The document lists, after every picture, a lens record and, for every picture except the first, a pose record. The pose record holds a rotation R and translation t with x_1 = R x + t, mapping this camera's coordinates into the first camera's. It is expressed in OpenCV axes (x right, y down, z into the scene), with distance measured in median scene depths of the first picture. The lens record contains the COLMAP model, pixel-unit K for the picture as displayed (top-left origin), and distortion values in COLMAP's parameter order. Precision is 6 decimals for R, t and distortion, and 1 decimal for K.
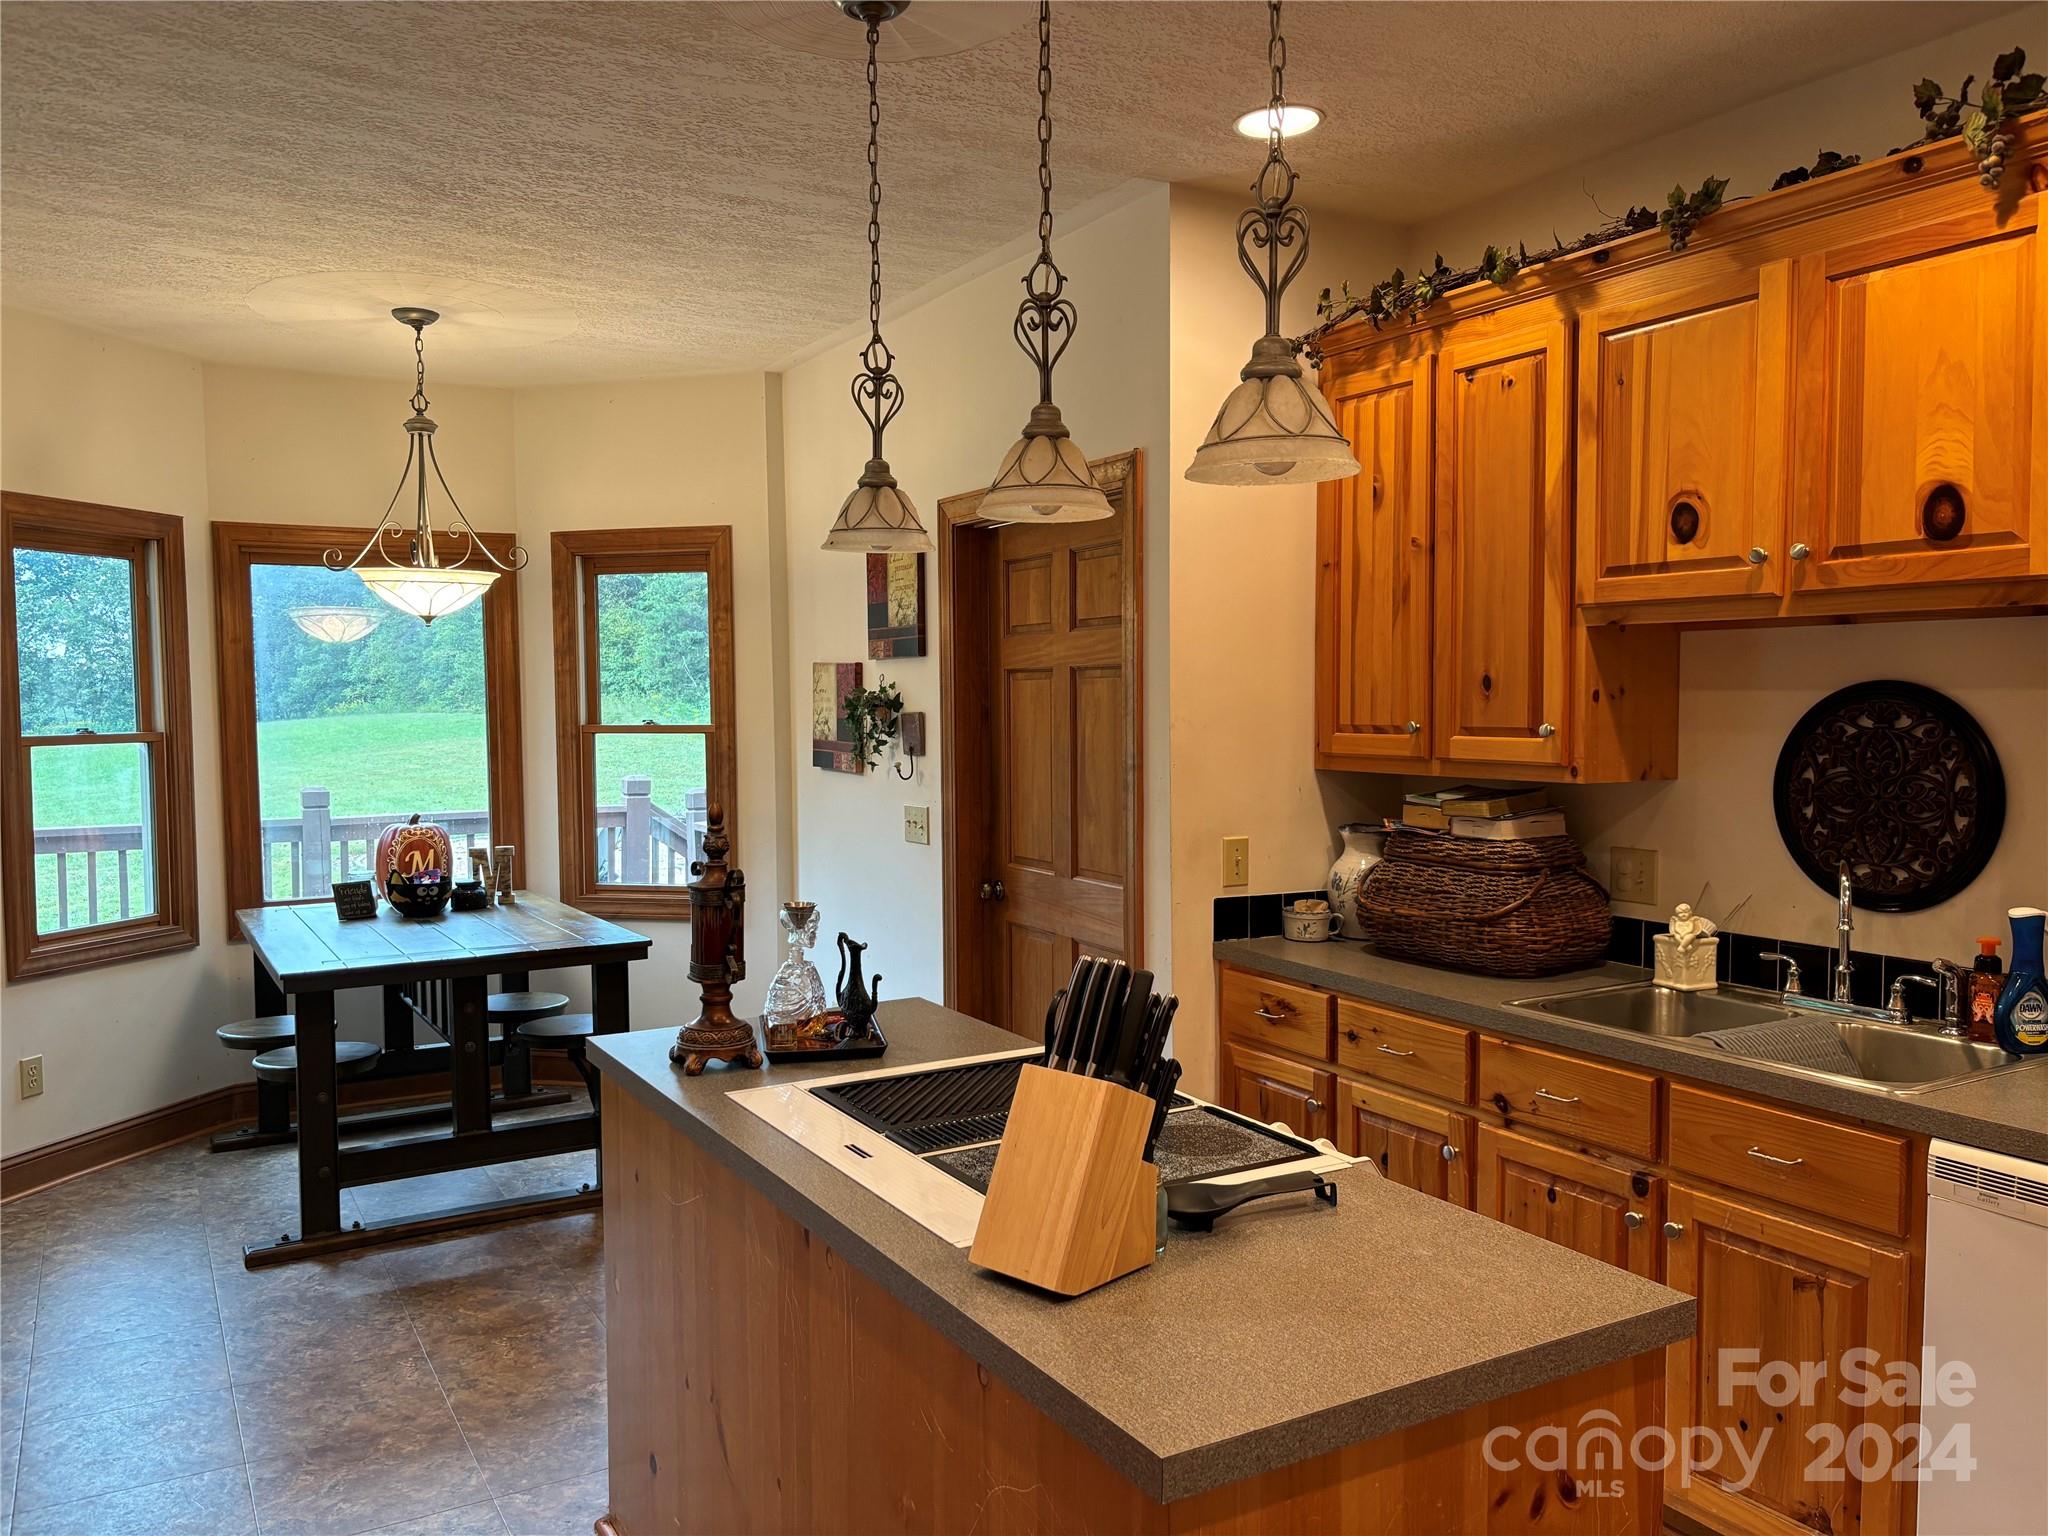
lens RADIAL K [[1549.7, 0, 1027.1], [0, 1549.7, 764.6], [0, 0, 1]] dist [0.043004, -0.060984]
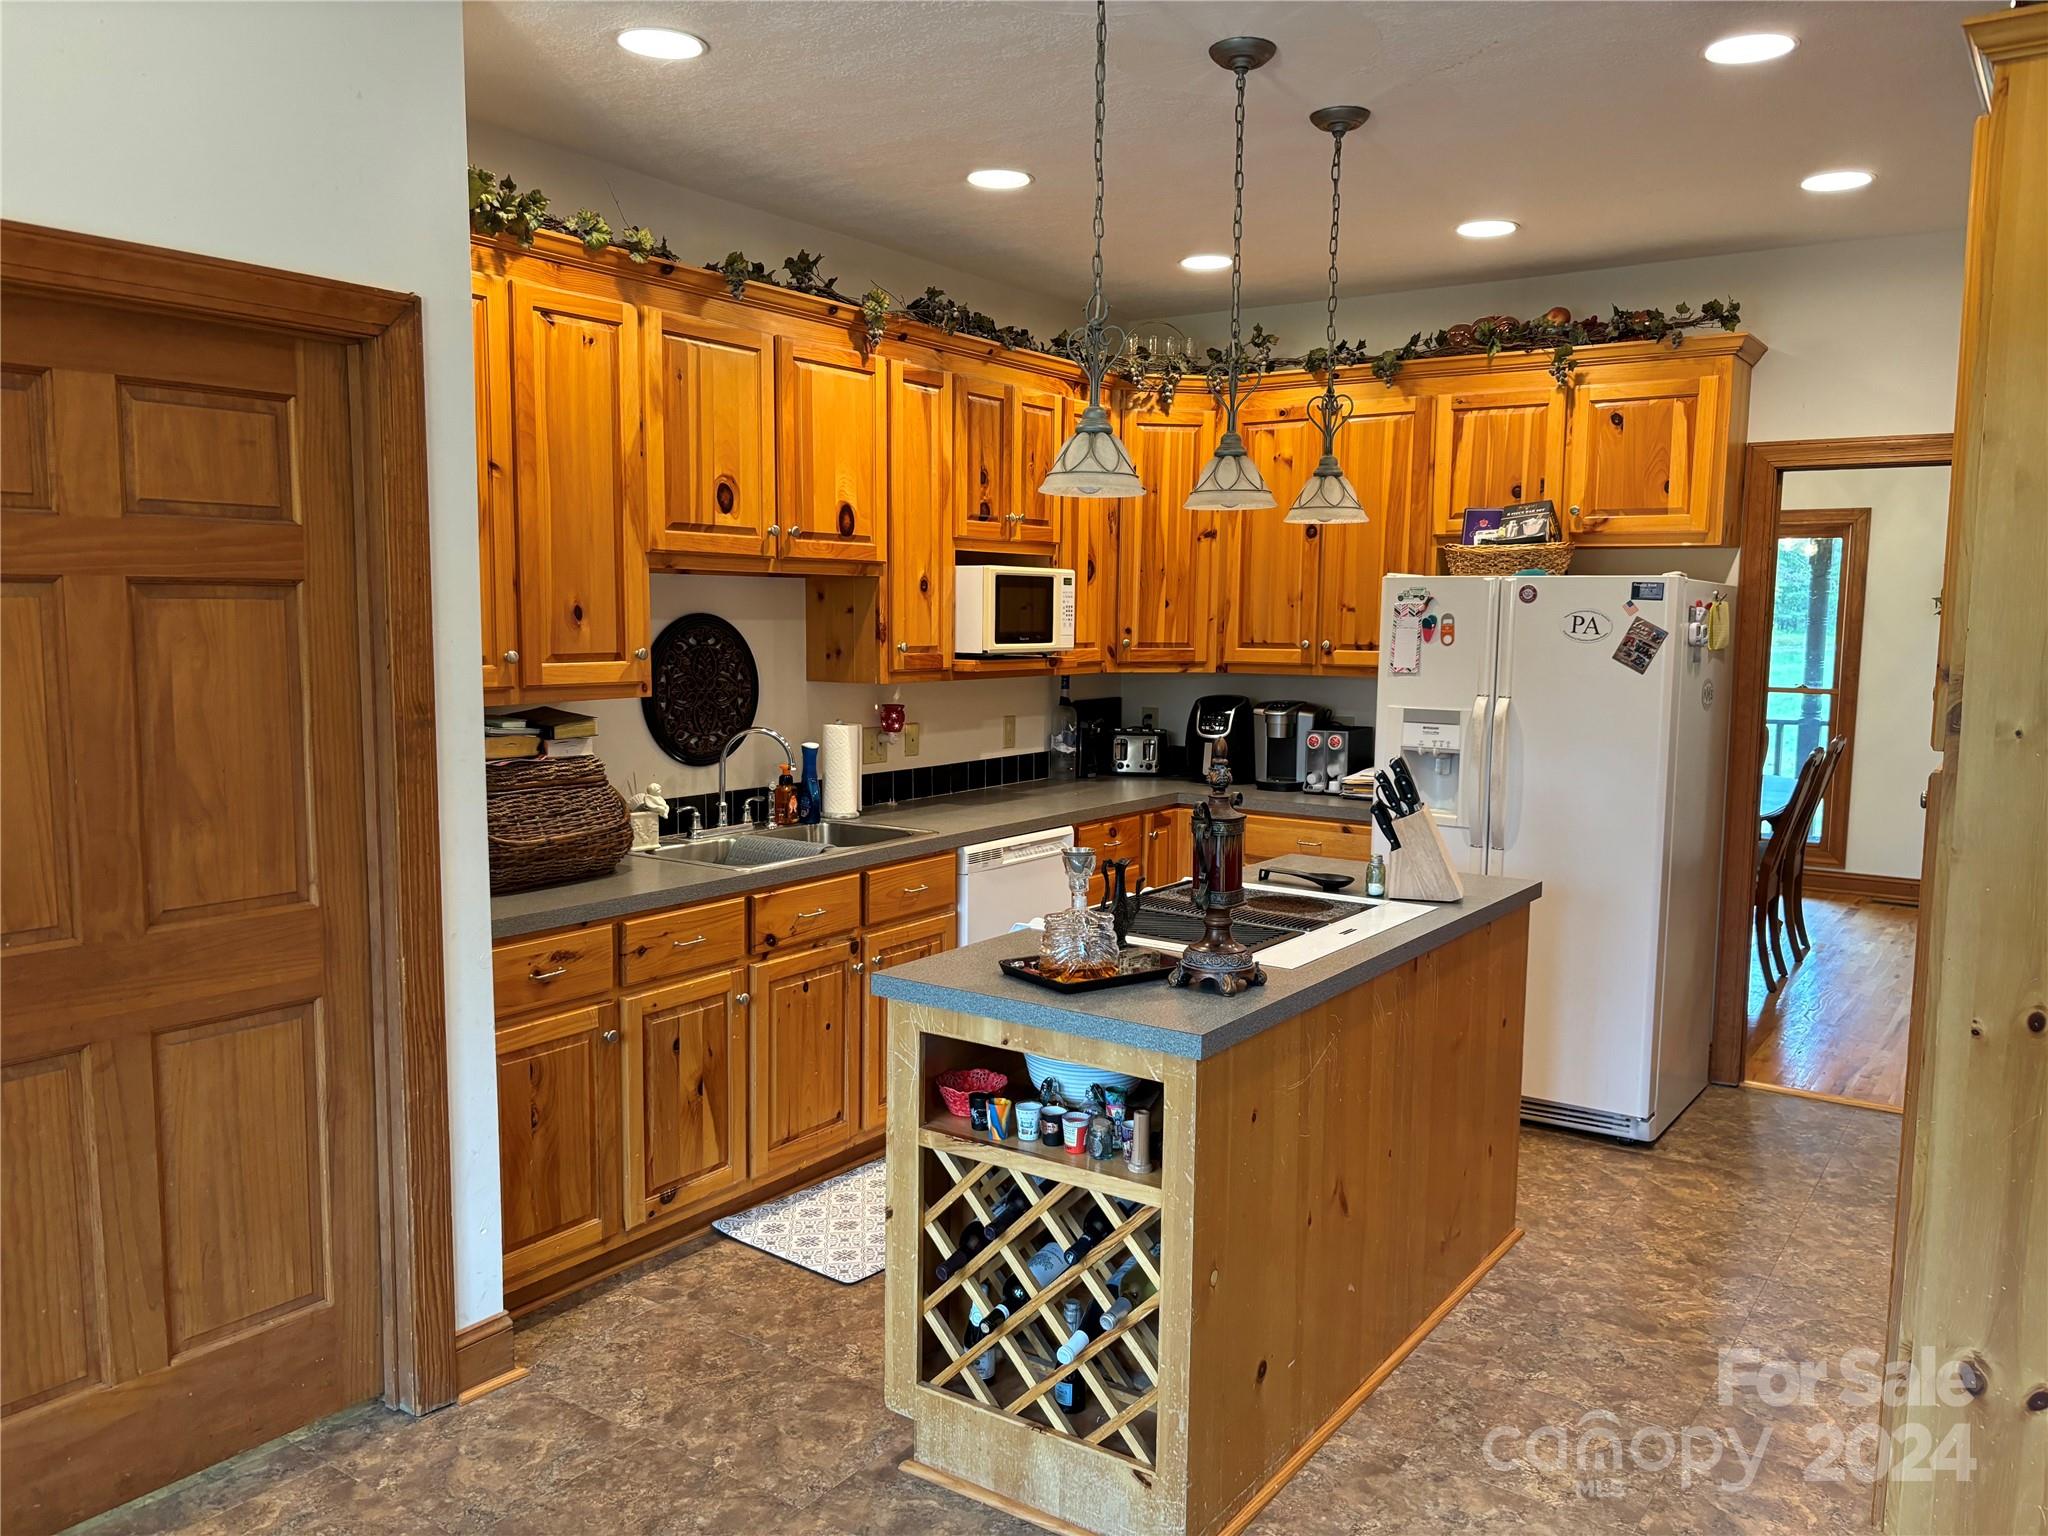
lens RADIAL K [[1549.7, 0, 1025.7], [0, 1549.7, 765.3], [0, 0, 1]] dist [0.043004, -0.060984]
pose [[-0.432834, -0.089133, 0.897056, -0.944975], [0.035312, 0.992660, 0.115671, -0.070241], [-0.900782, 0.081743, -0.426509, 1.362531]]
